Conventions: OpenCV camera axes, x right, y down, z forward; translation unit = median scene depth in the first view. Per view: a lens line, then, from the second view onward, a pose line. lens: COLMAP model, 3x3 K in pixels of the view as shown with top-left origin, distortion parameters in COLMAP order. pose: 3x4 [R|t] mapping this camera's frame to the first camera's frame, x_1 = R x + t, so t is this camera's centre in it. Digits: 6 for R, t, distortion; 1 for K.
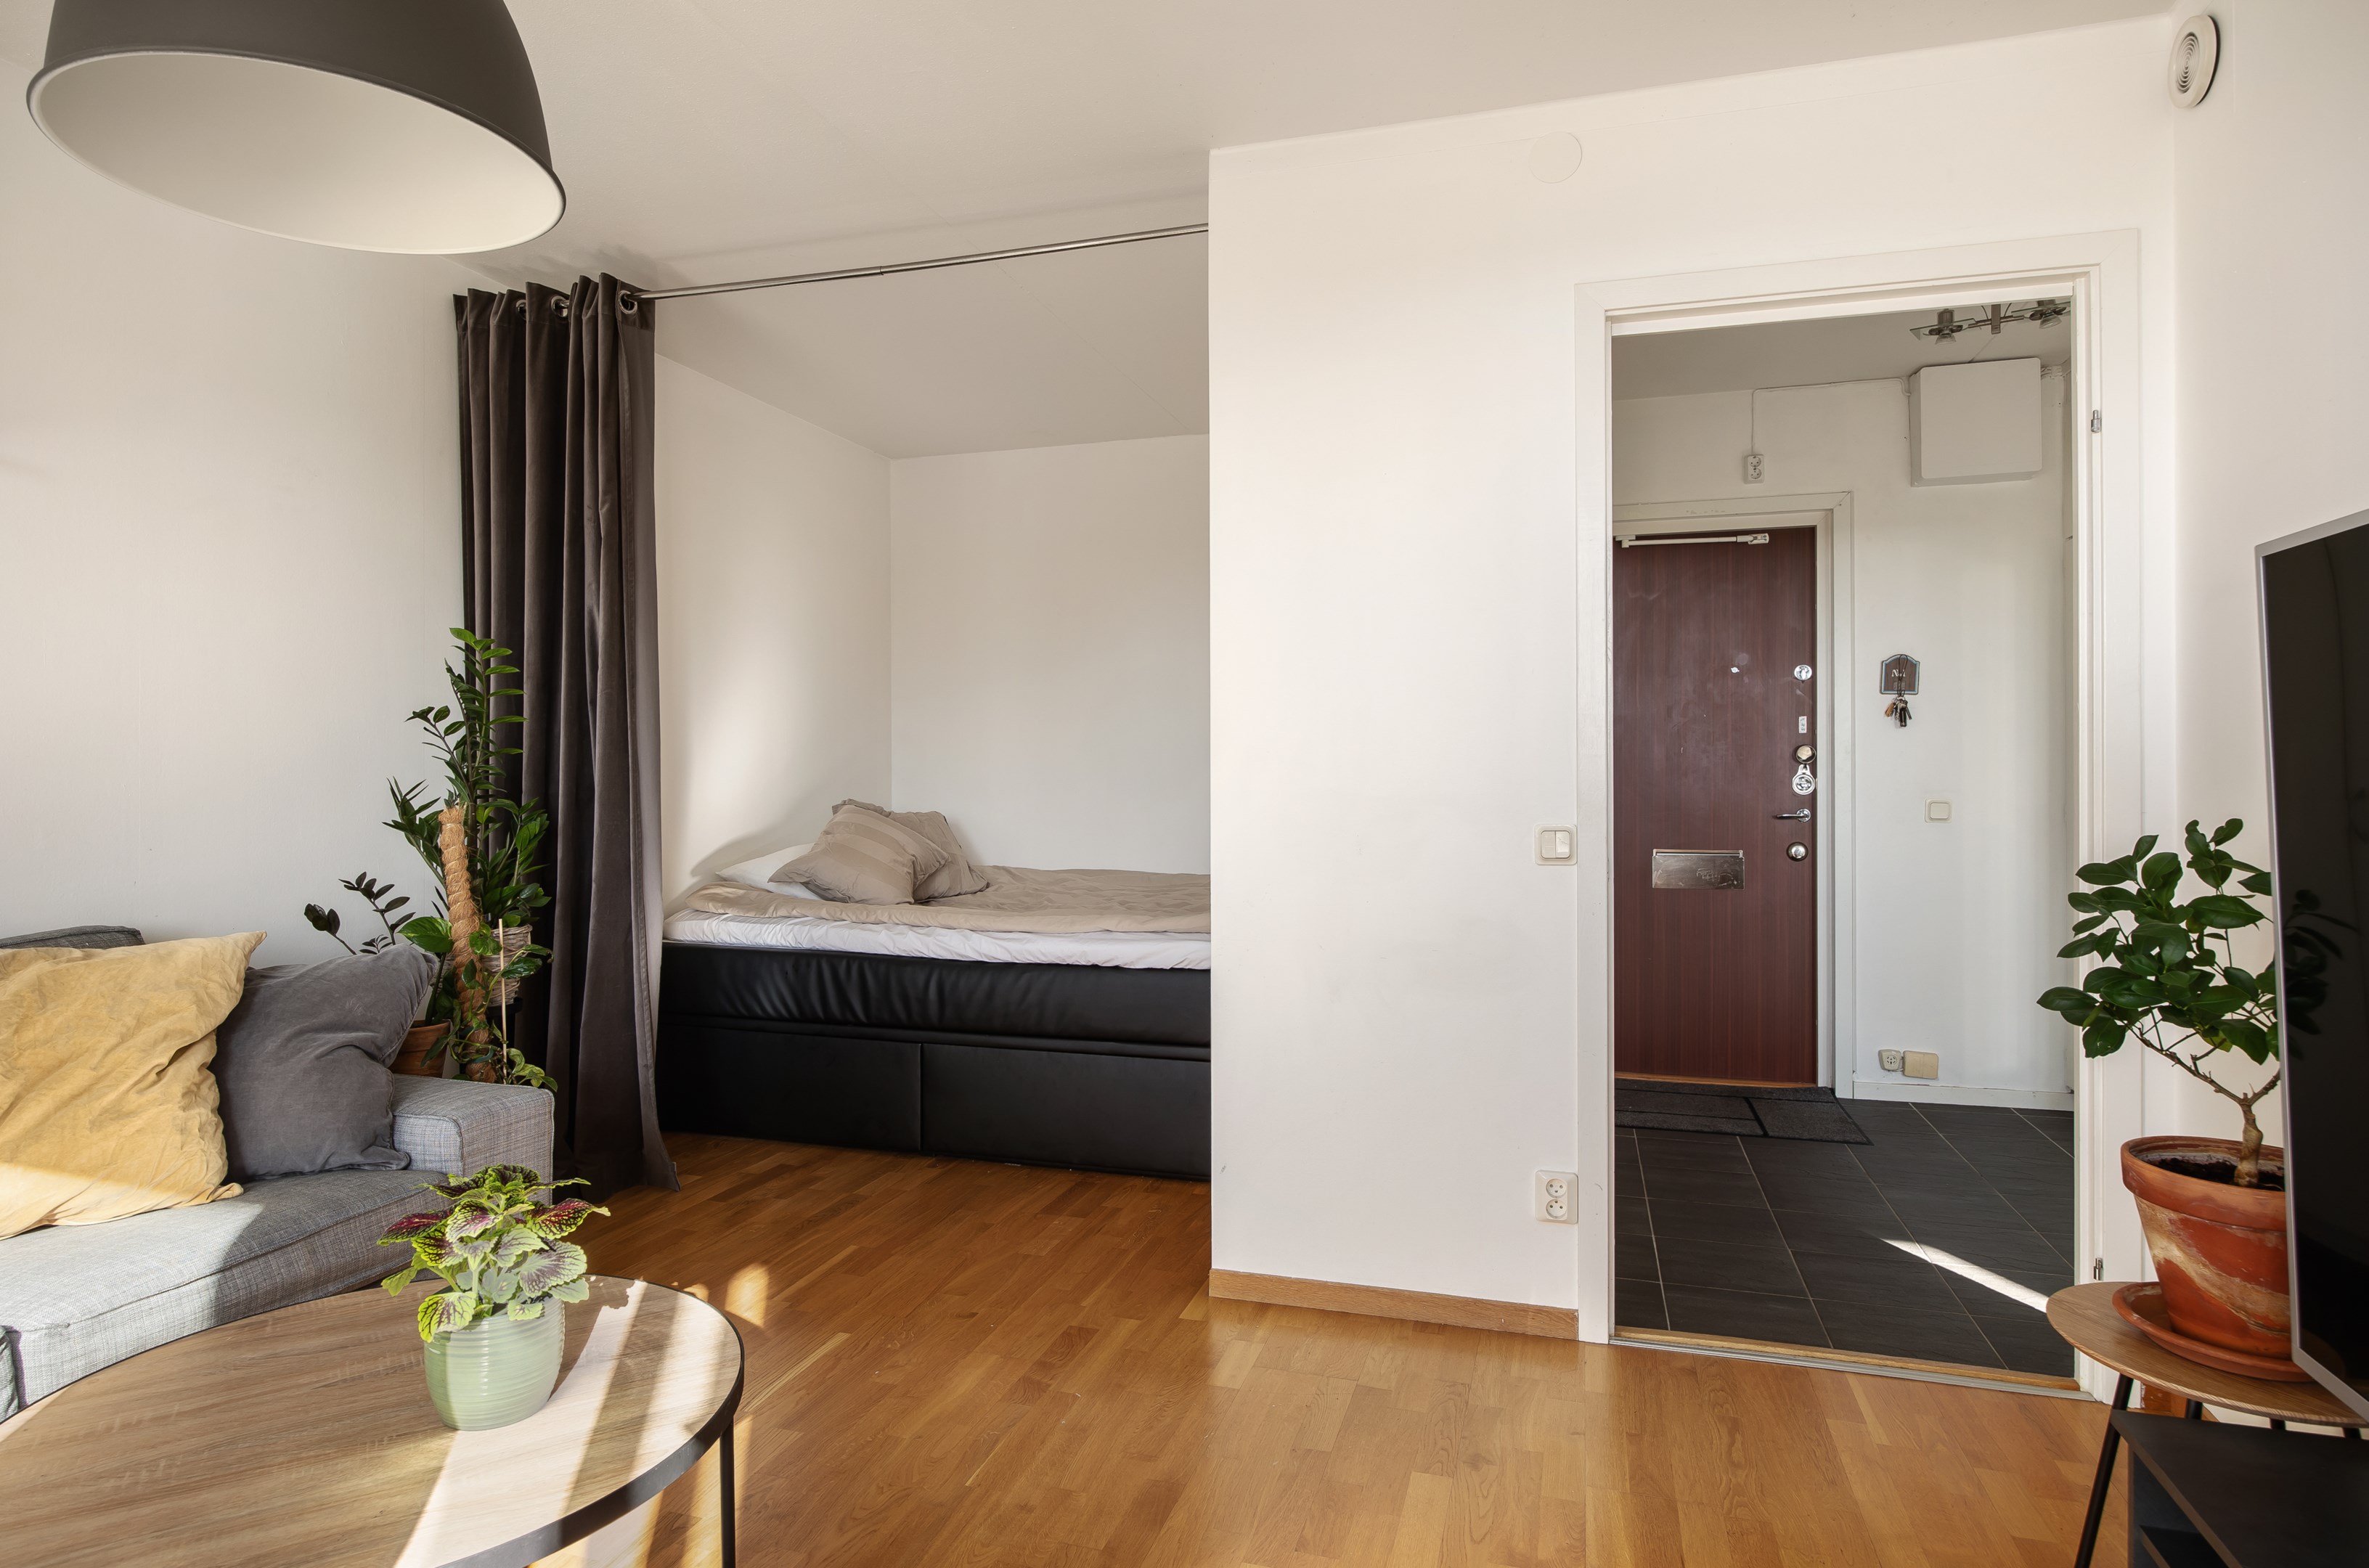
lens RADIAL K [[1330.6, 0, 1177.4], [0, 1330.6, 779.7], [0, 0, 1]] dist [-0.006241, -0.001089]
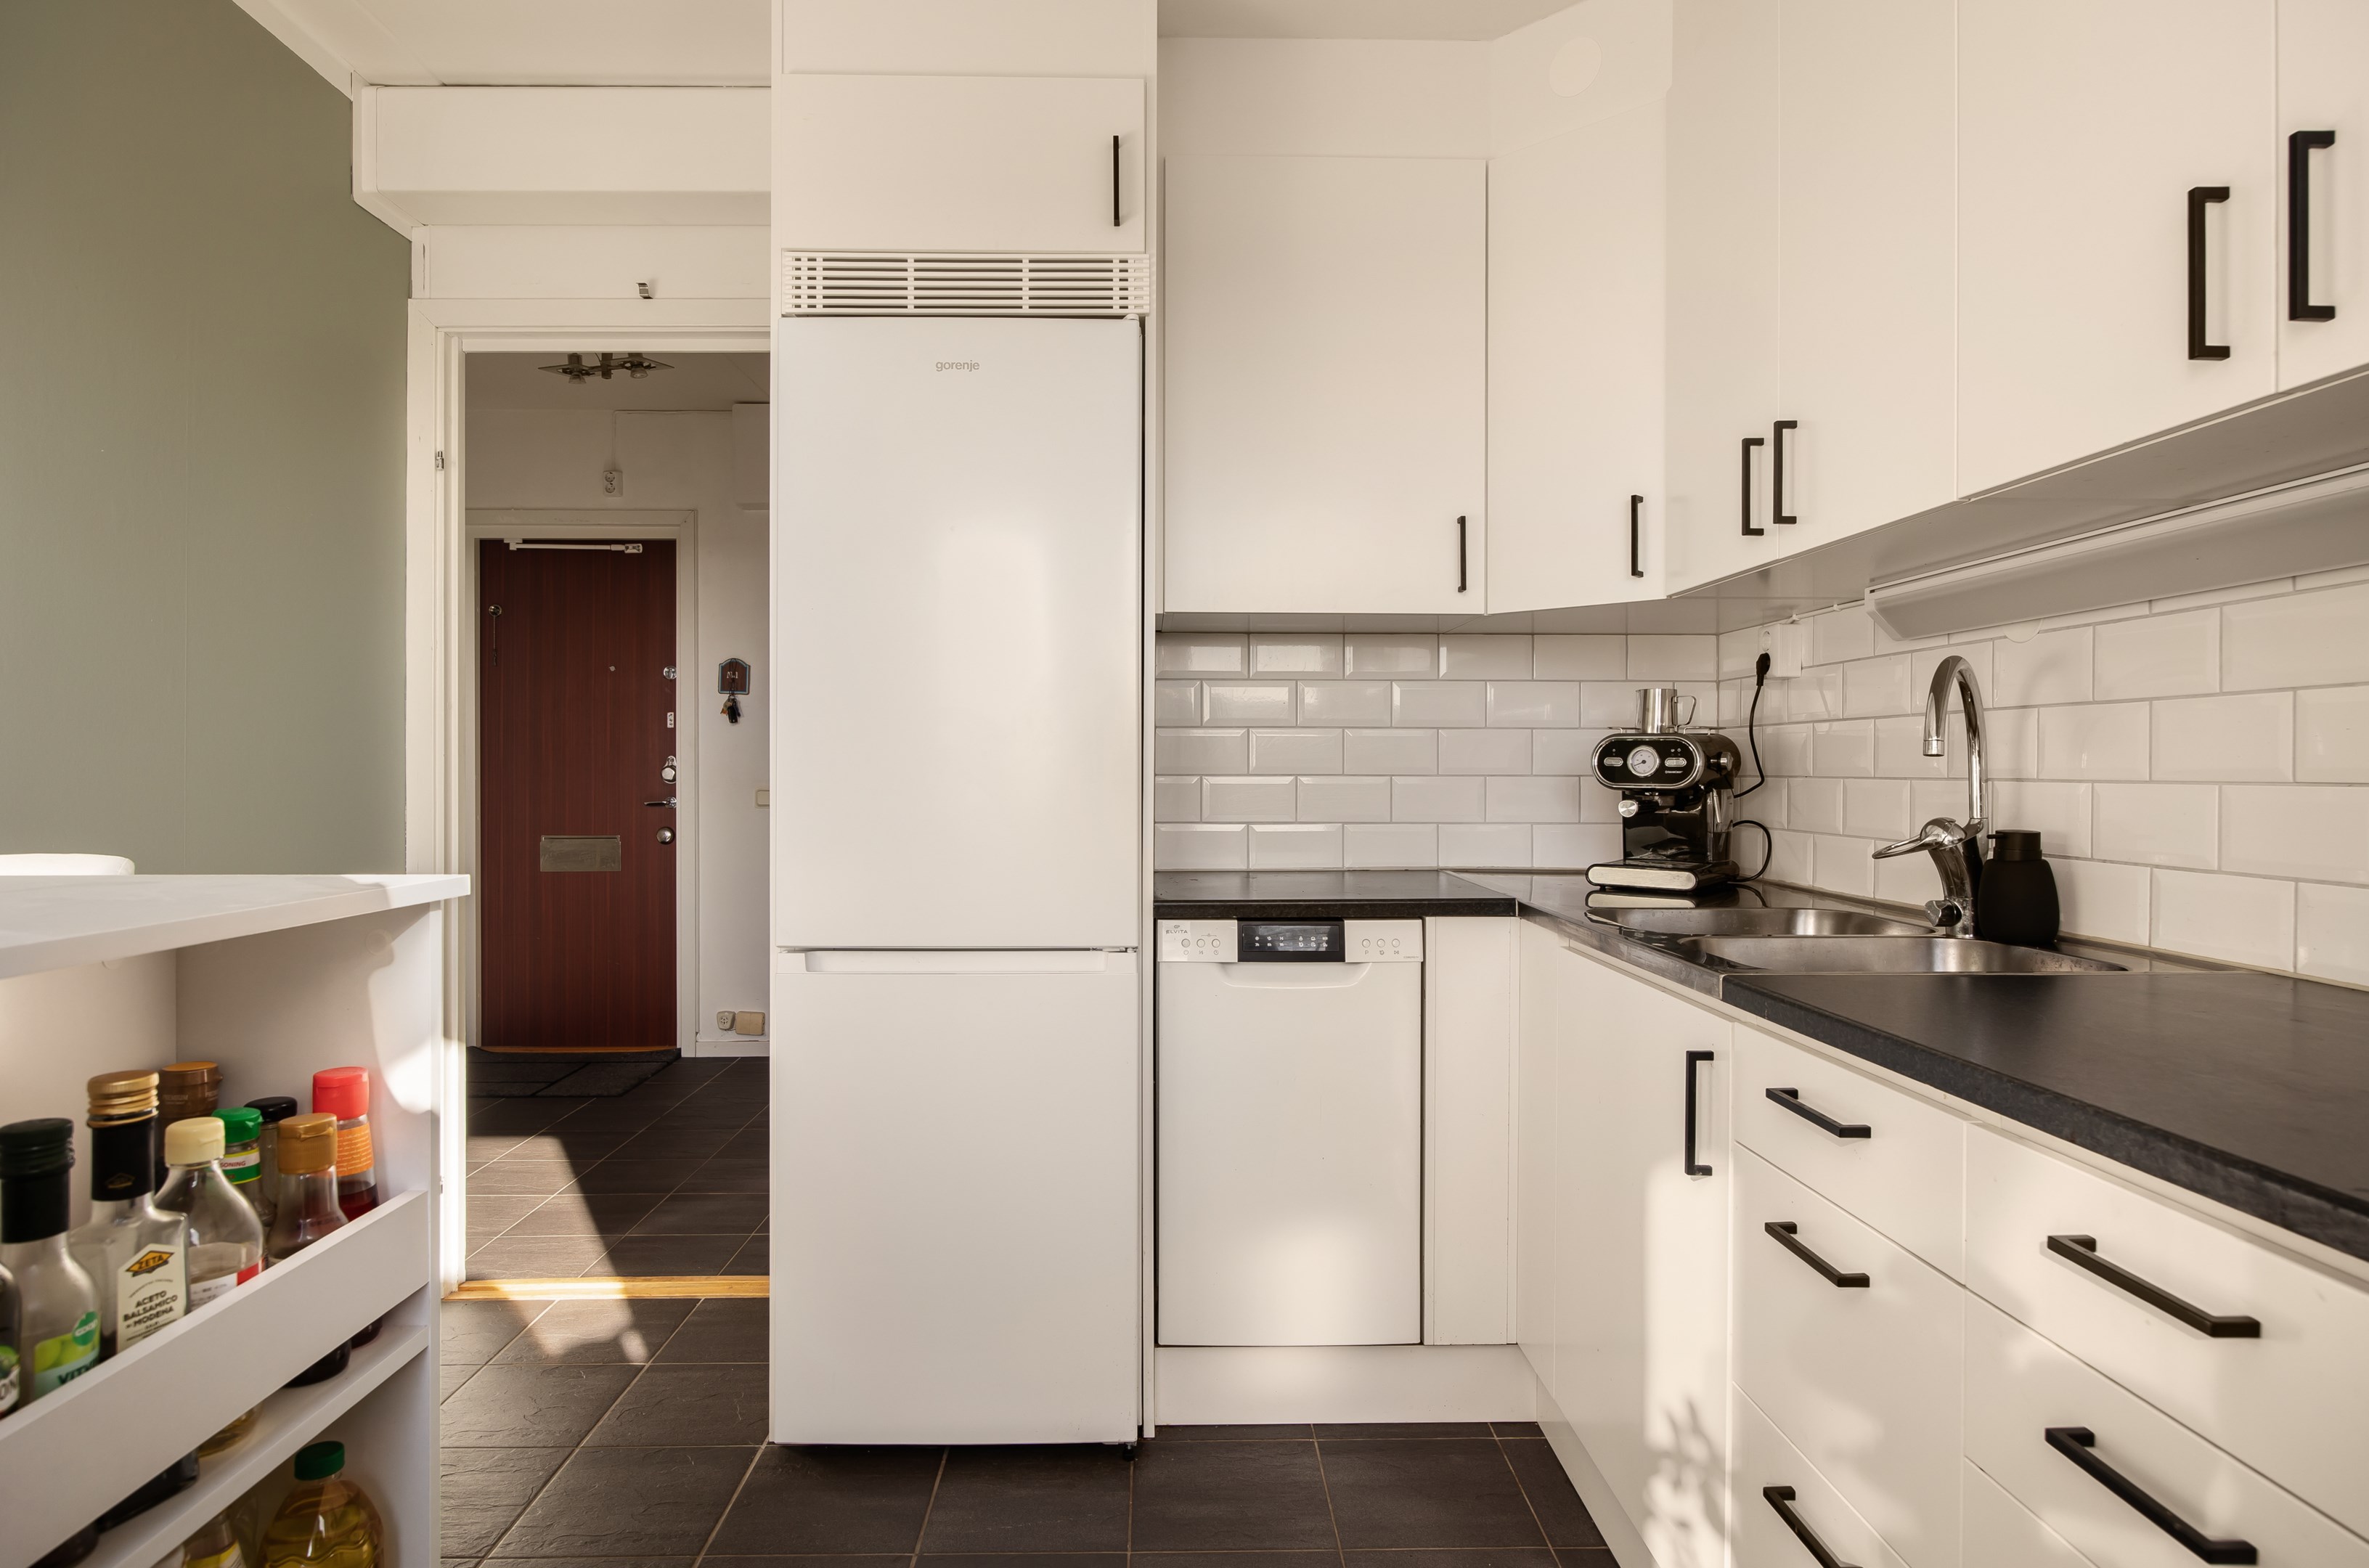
lens RADIAL K [[1330.6, 0, 1189.3], [0, 1330.6, 782.5], [0, 0, 1]] dist [-0.006241, -0.001089]
pose [[0.944462, -0.001063, 0.328620, 0.533279], [-0.000850, 0.999984, 0.005676, 0.003635], [-0.328621, -0.005640, 0.944445, -0.185168]]
